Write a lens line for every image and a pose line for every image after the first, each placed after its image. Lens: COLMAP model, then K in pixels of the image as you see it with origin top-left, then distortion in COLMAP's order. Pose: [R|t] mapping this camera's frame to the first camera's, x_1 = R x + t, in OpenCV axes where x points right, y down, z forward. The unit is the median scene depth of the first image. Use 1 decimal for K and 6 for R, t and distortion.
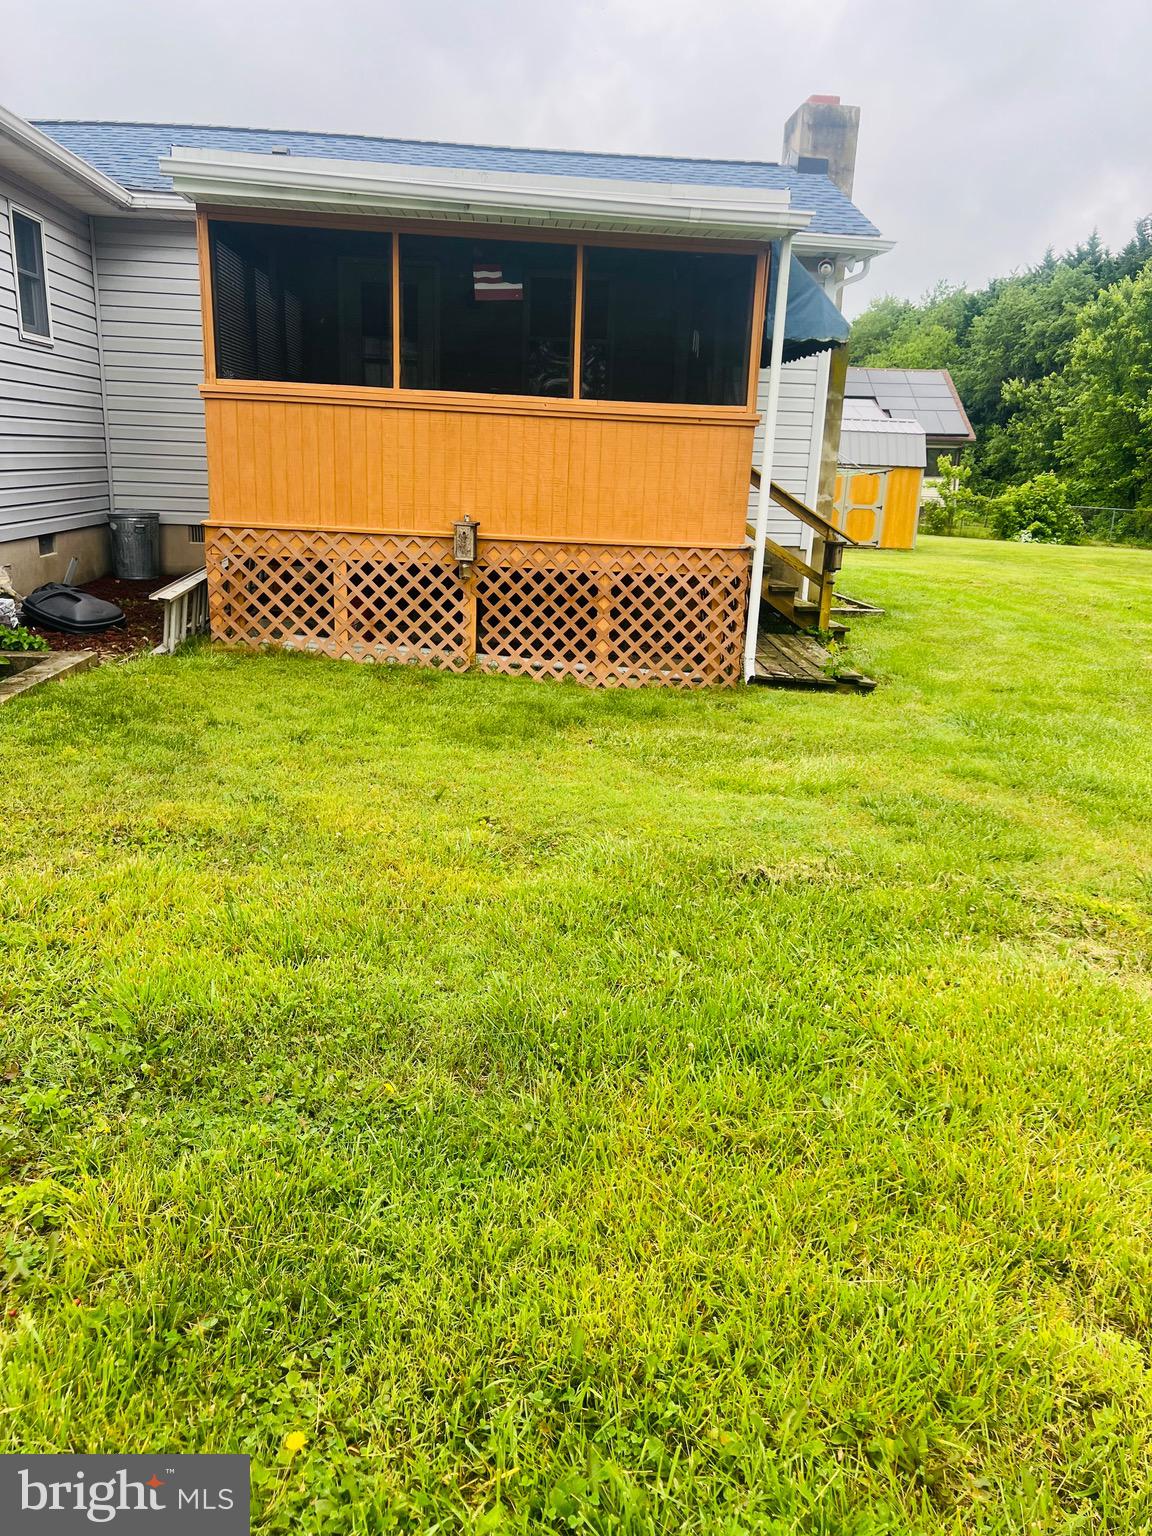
lens RADIAL K [[1156.8, 0, 620.2], [0, 1156.8, 778.7], [0, 0, 1]] dist [0.052602, -0.045825]
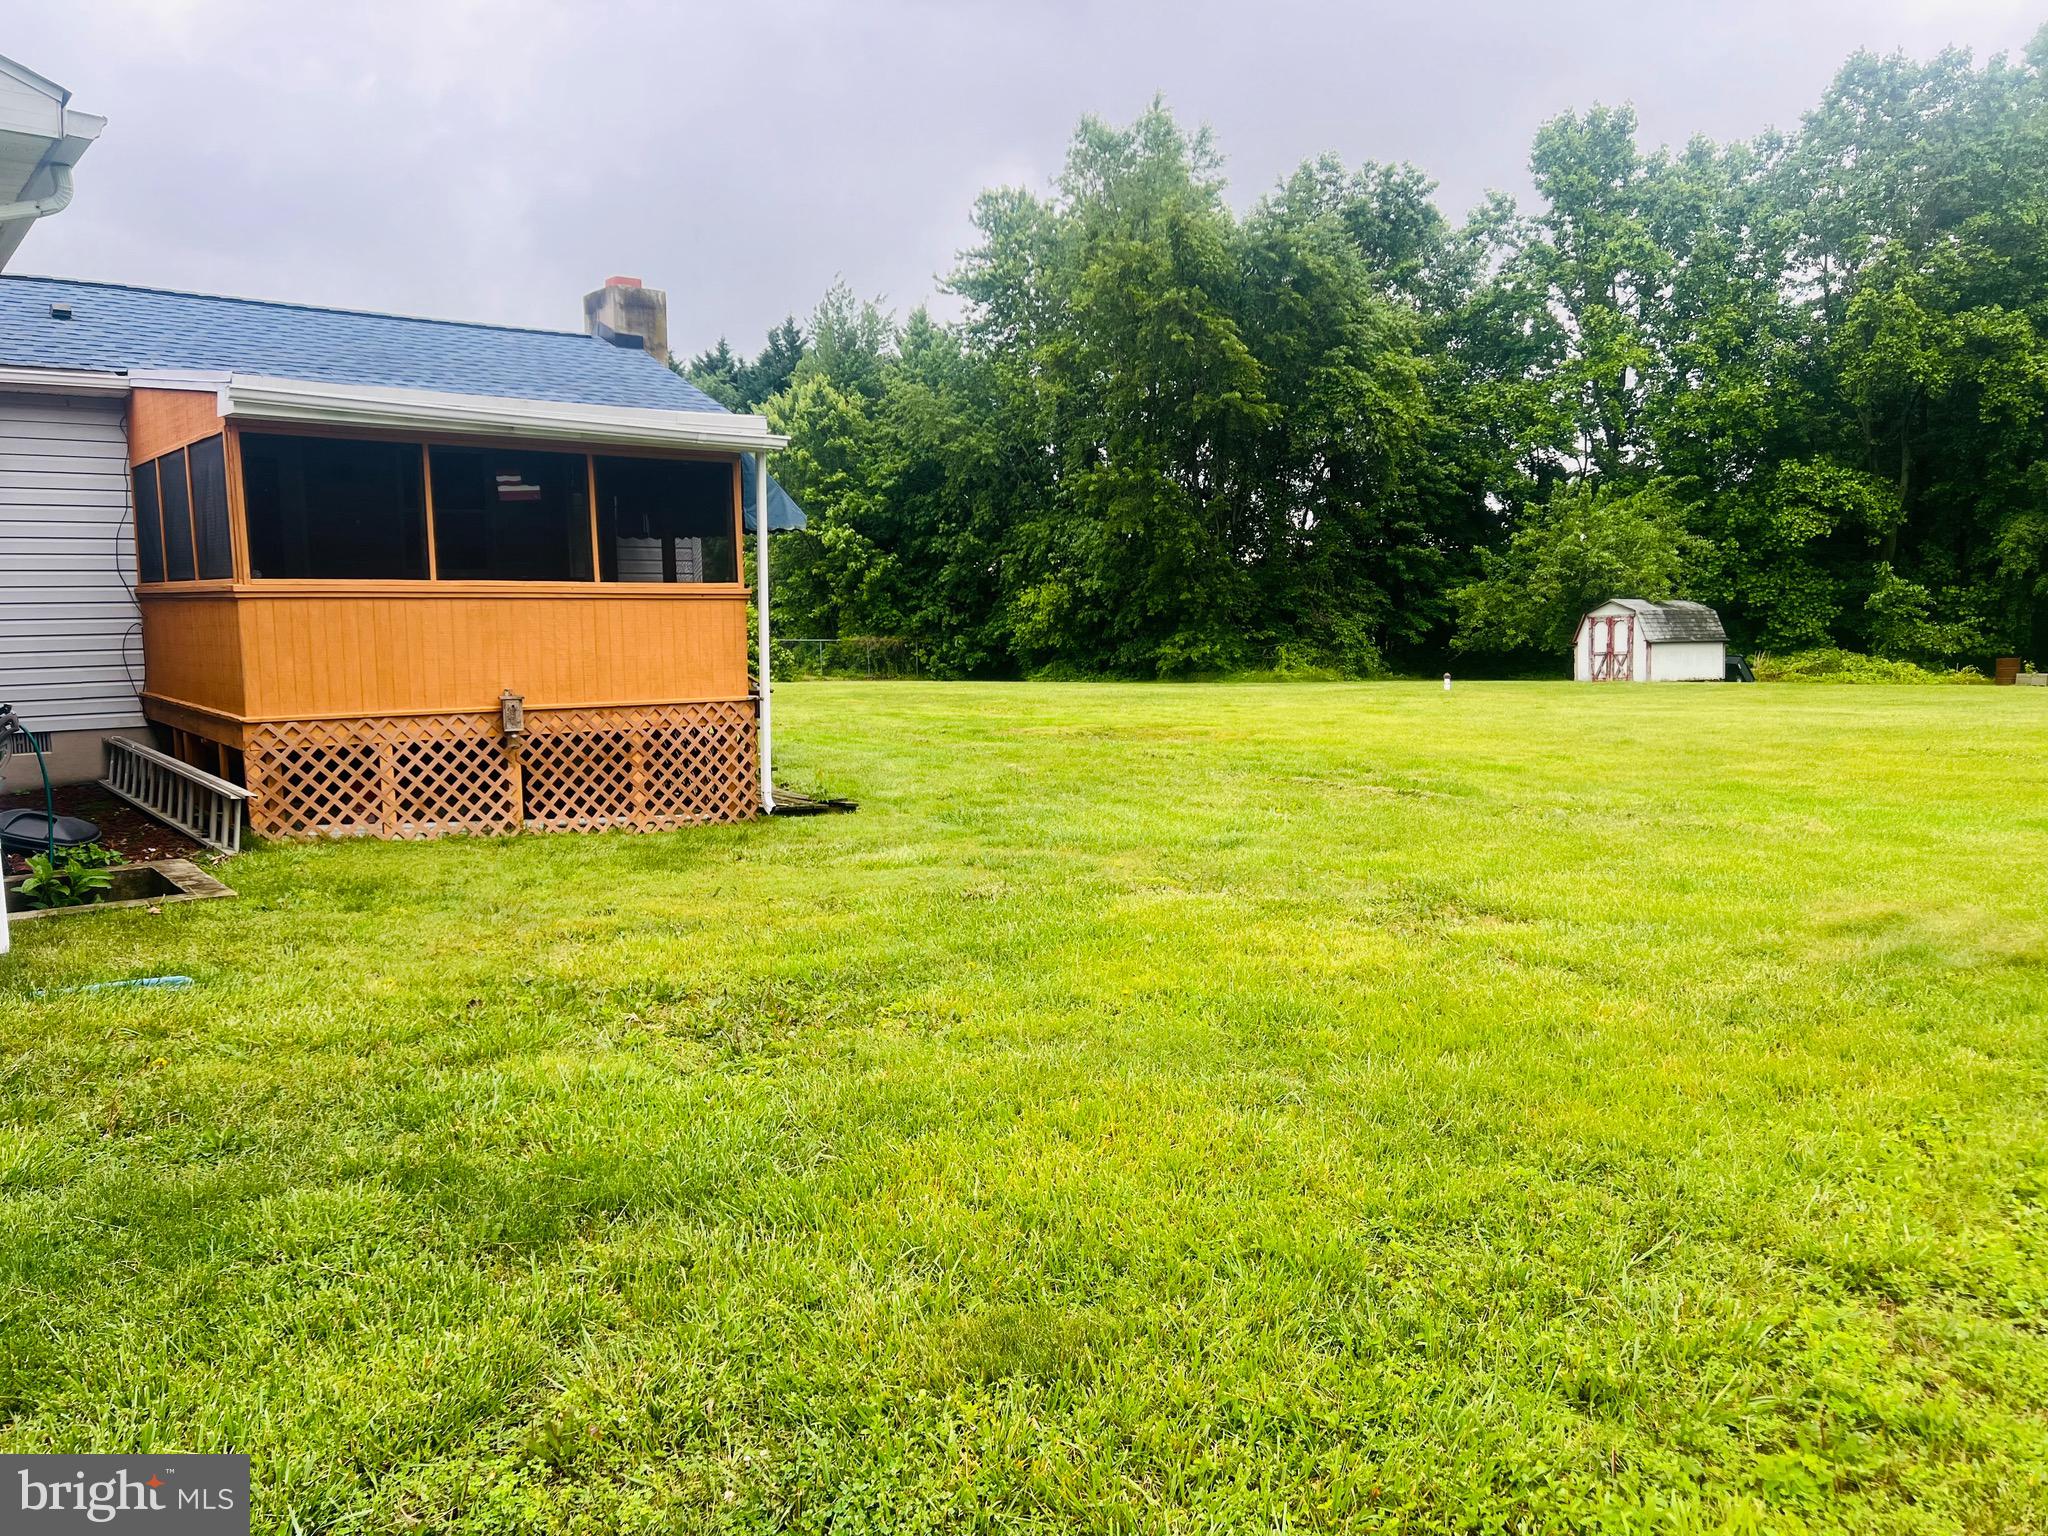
lens RADIAL K [[1542.4, 0, 1047.0], [0, 1542.4, 797.0], [0, 0, 1]] dist [0.052602, -0.045825]
pose [[0.833761, -0.120661, 0.538779, -0.490228], [0.189994, 0.978933, -0.074781, 0.069538], [-0.518406, 0.164714, 0.839122, -0.433528]]
